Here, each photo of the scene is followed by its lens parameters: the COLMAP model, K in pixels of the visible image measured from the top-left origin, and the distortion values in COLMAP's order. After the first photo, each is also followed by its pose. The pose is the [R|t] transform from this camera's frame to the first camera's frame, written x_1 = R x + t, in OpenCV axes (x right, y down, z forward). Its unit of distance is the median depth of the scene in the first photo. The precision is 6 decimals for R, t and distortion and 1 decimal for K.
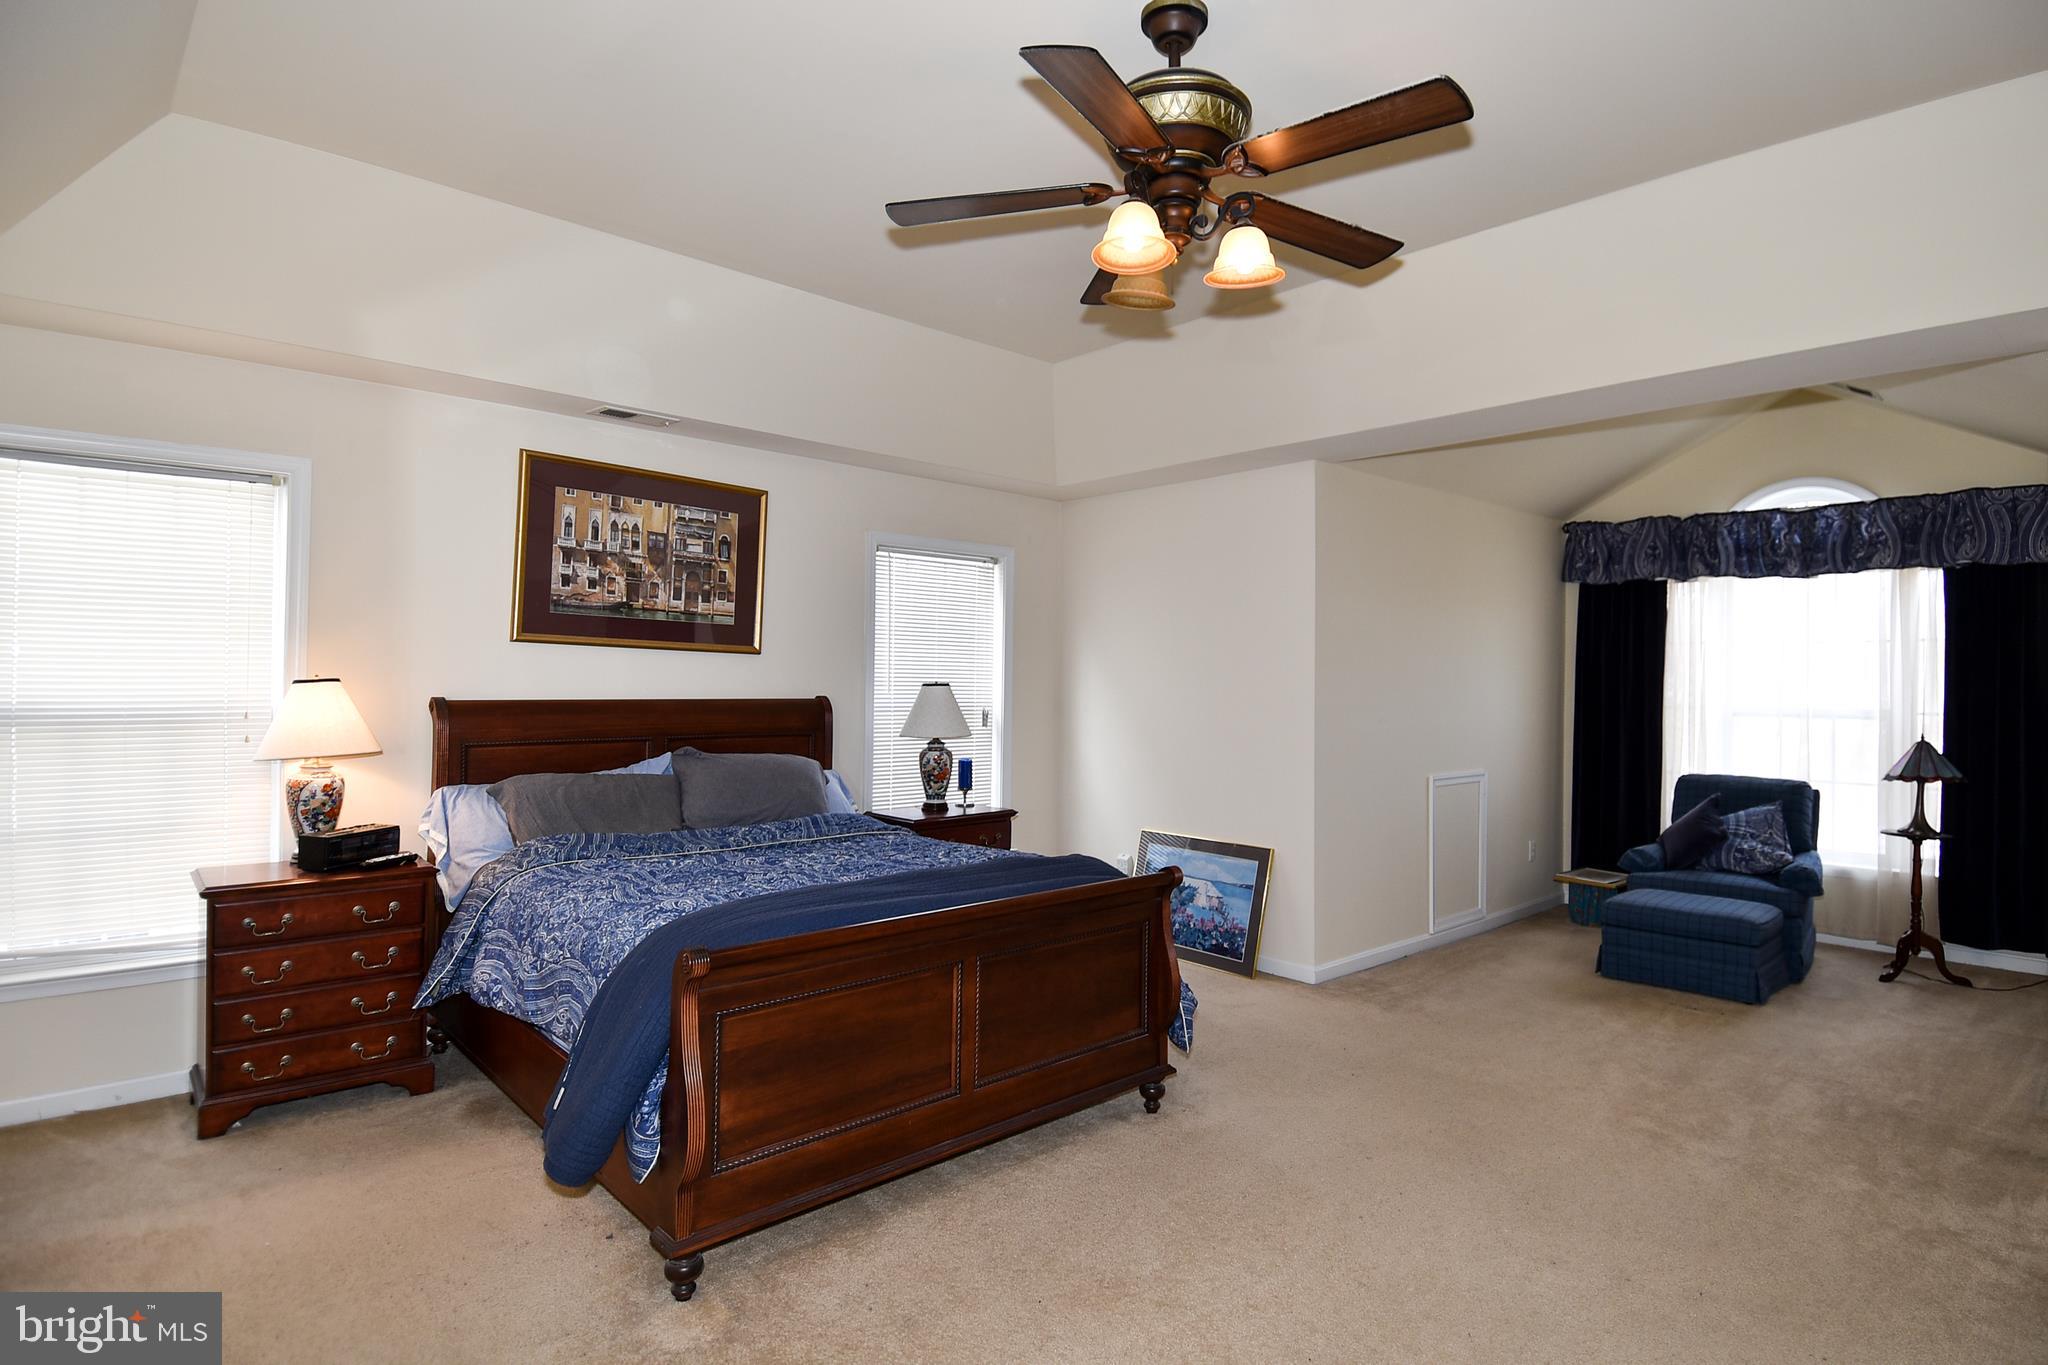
lens RADIAL K [[1073.1, 0, 1047.1], [0, 1073.1, 662.0], [0, 0, 1]] dist [0.061323, -0.060400]
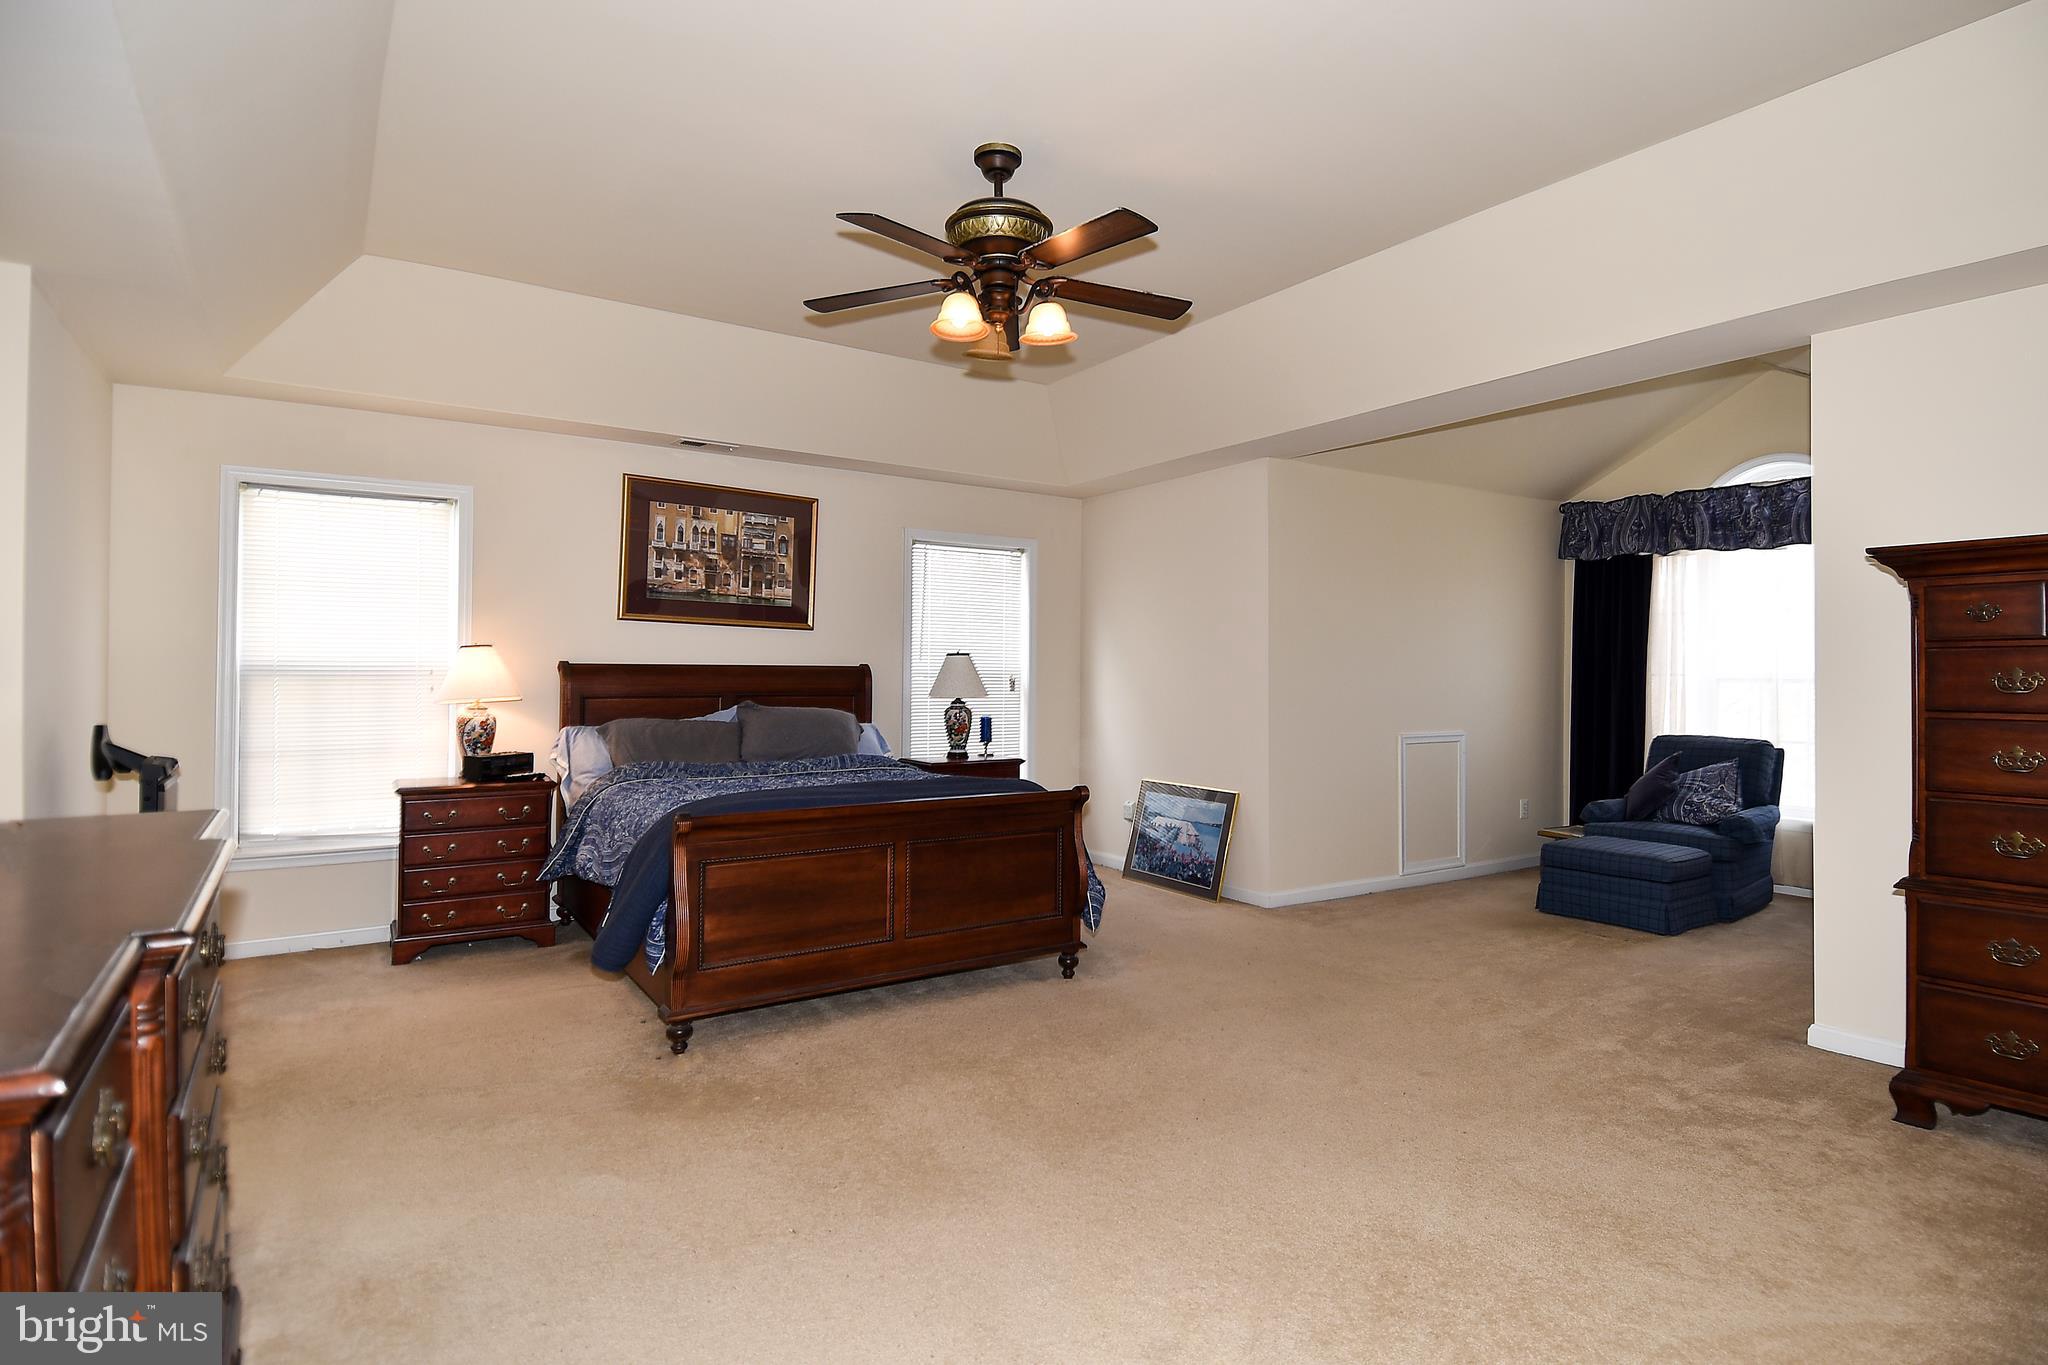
lens RADIAL K [[1045.1, 0, 1023.8], [0, 1045.1, 650.9], [0, 0, 1]] dist [0.041040, -0.000233]
pose [[0.986904, -0.008066, -0.161108, 0.189515], [0.007389, 0.999961, -0.004798, 0.027646], [0.161140, 0.003544, 0.986925, -0.175216]]
